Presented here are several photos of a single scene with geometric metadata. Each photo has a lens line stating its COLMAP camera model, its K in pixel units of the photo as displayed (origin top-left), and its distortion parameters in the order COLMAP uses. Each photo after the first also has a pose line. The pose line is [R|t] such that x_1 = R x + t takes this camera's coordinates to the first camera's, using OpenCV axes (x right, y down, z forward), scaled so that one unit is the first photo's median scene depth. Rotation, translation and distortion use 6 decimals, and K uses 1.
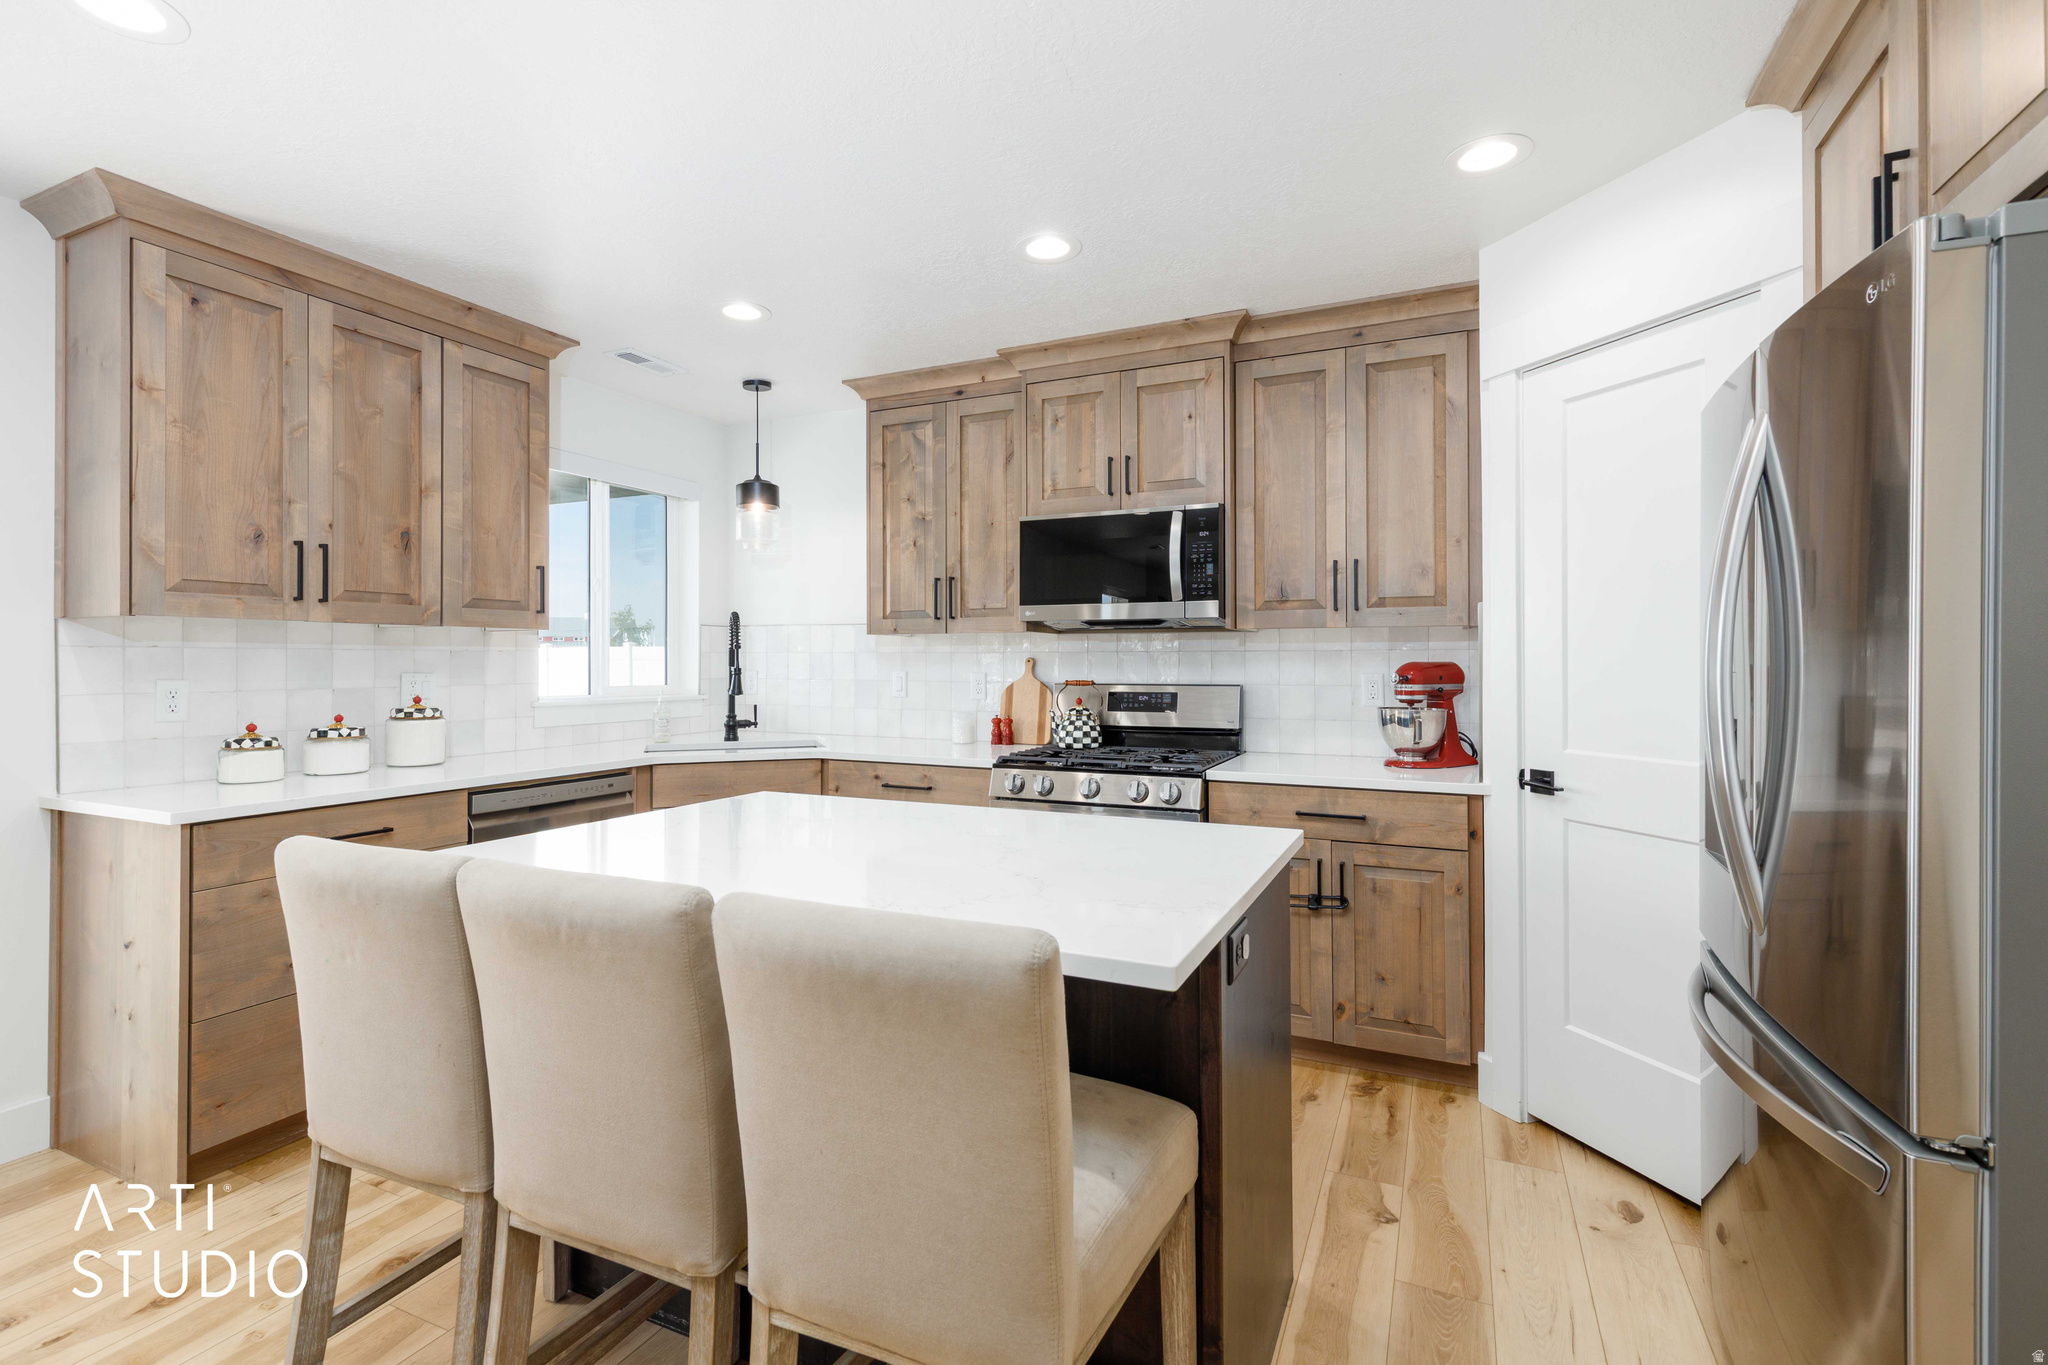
lens RADIAL K [[926.6, 0, 1024.0], [0, 926.6, 662.7], [0, 0, 1]] dist [0.026604, 0.000315]
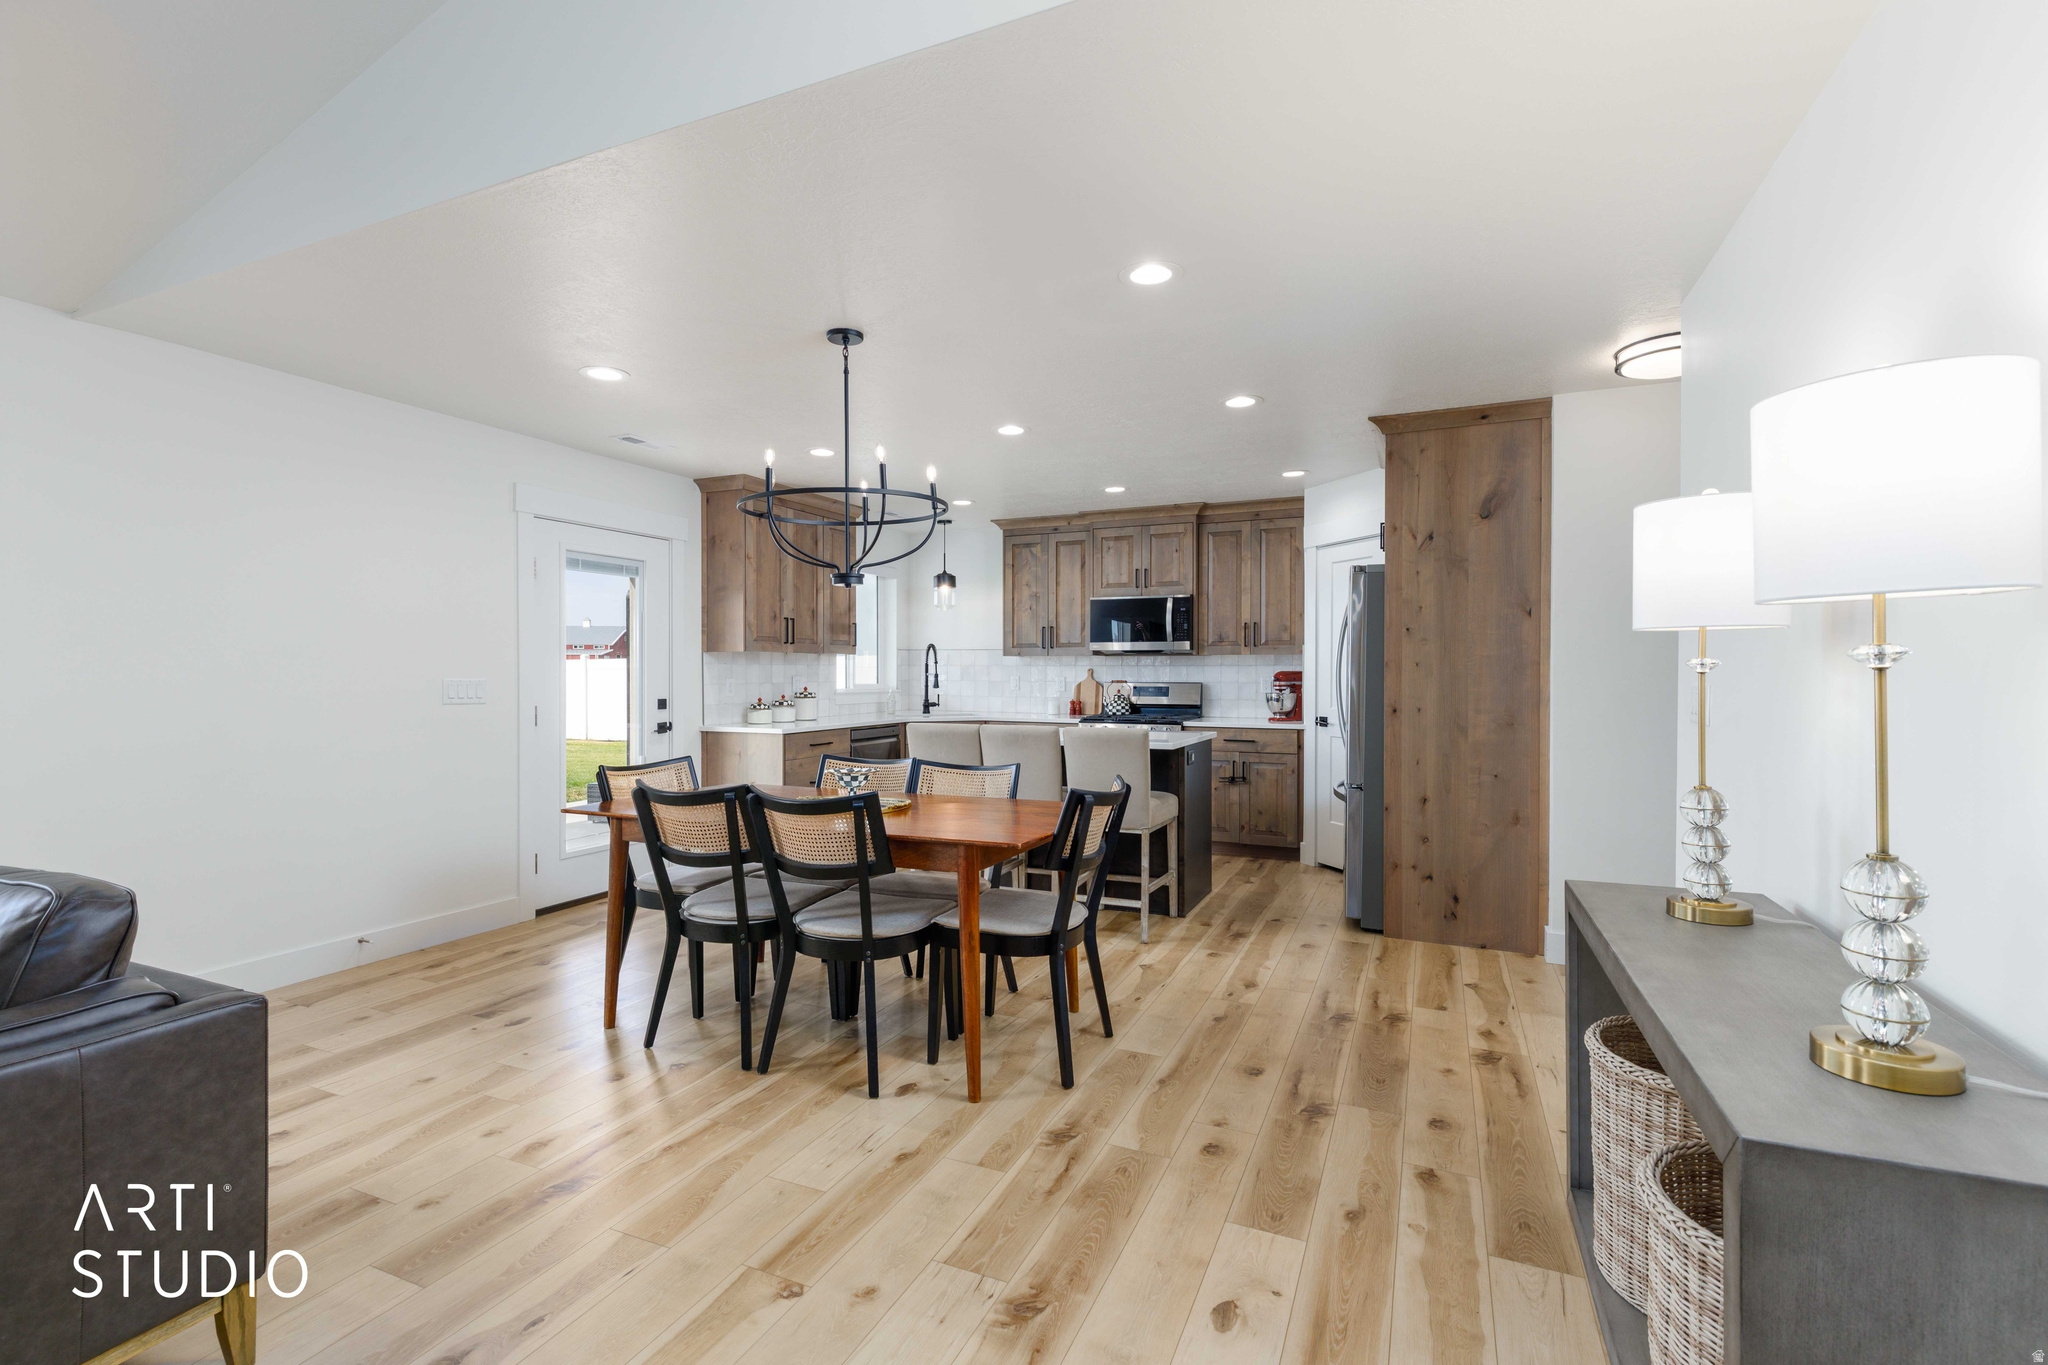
lens RADIAL K [[926.6, 0, 1019.0], [0, 926.6, 697.3], [0, 0, 1]] dist [0.026604, 0.000315]
pose [[0.999911, 0.000744, 0.013312, -0.192955], [-0.001127, 0.999584, 0.028822, -0.001488], [-0.013285, -0.028835, 0.999496, -1.033544]]
